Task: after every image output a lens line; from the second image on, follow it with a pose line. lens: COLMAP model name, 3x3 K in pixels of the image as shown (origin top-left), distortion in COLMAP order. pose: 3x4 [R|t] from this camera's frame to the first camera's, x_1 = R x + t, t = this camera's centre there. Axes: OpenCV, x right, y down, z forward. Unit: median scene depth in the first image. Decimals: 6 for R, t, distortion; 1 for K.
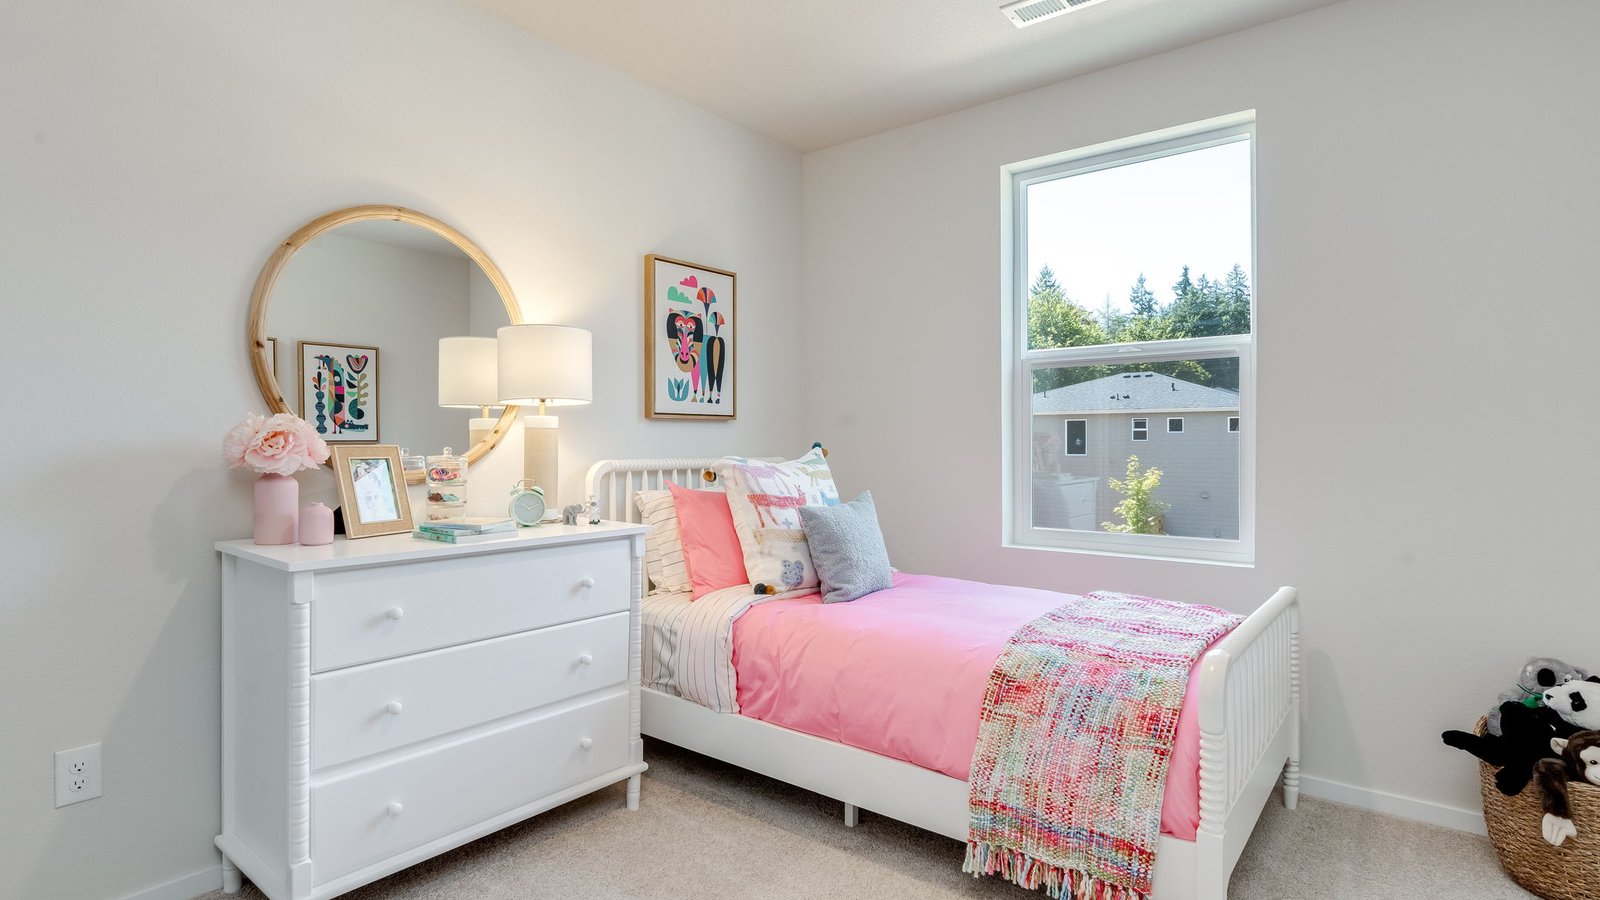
lens RADIAL K [[812.0, 0, 801.4], [0, 812.0, 444.8], [0, 0, 1]] dist [-0.020491, 0.010824]
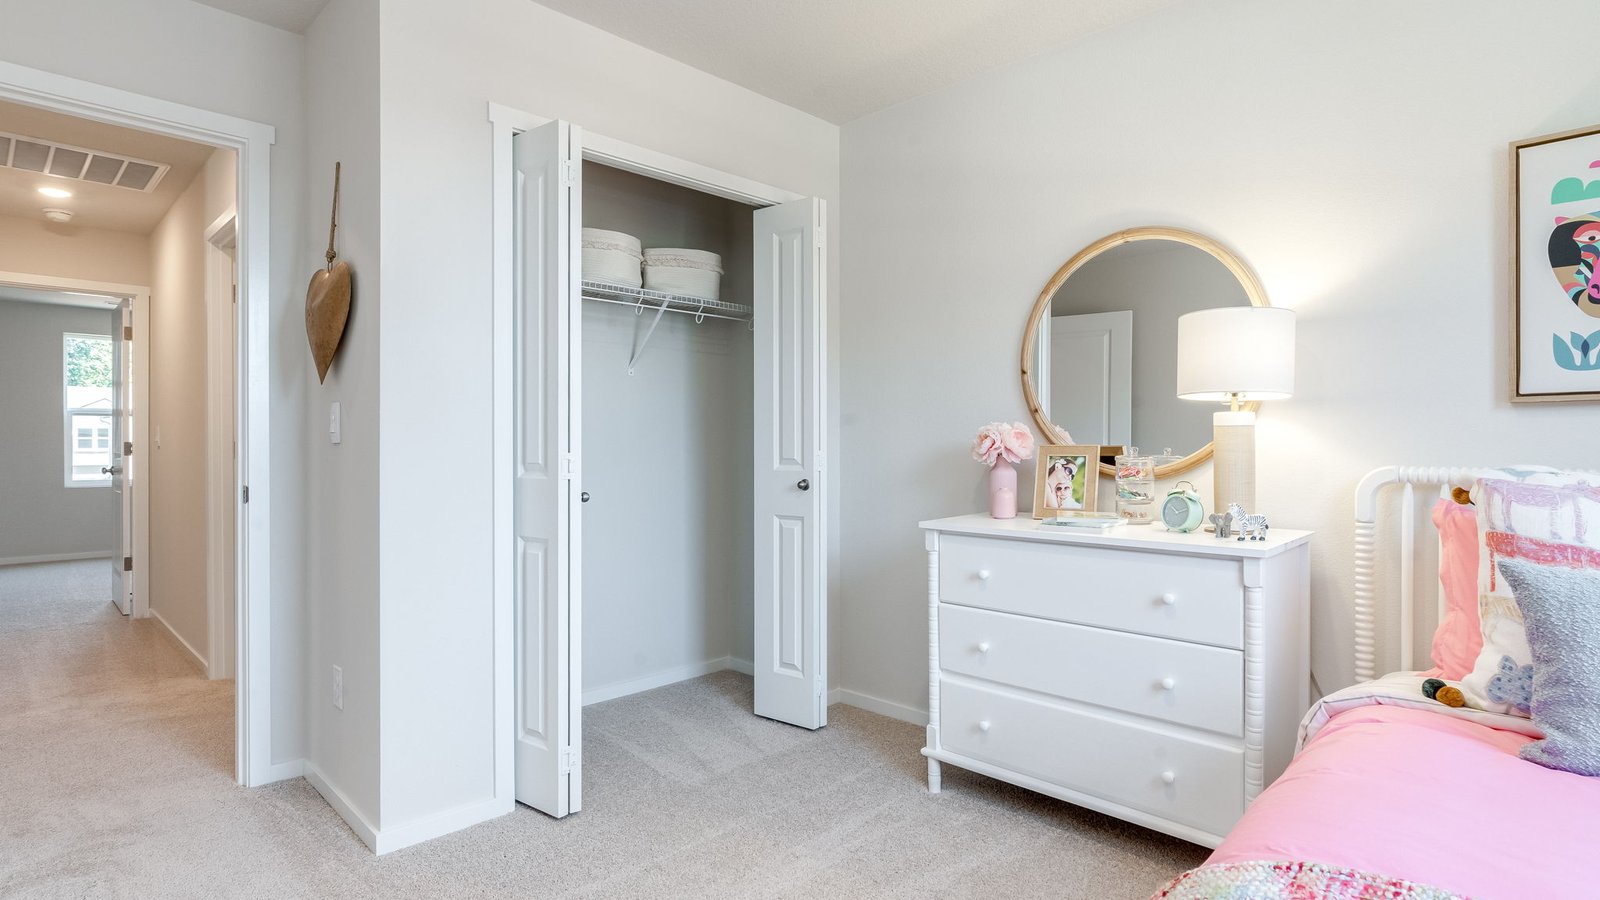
lens RADIAL K [[812.0, 0, 802.0], [0, 812.0, 450.2], [0, 0, 1]] dist [-0.020491, 0.010824]
pose [[-0.114863, 0.006244, -0.993362, 0.579381], [-0.001274, 0.999978, 0.006433, 0.000676], [0.993381, 0.002005, -0.114853, 0.602788]]
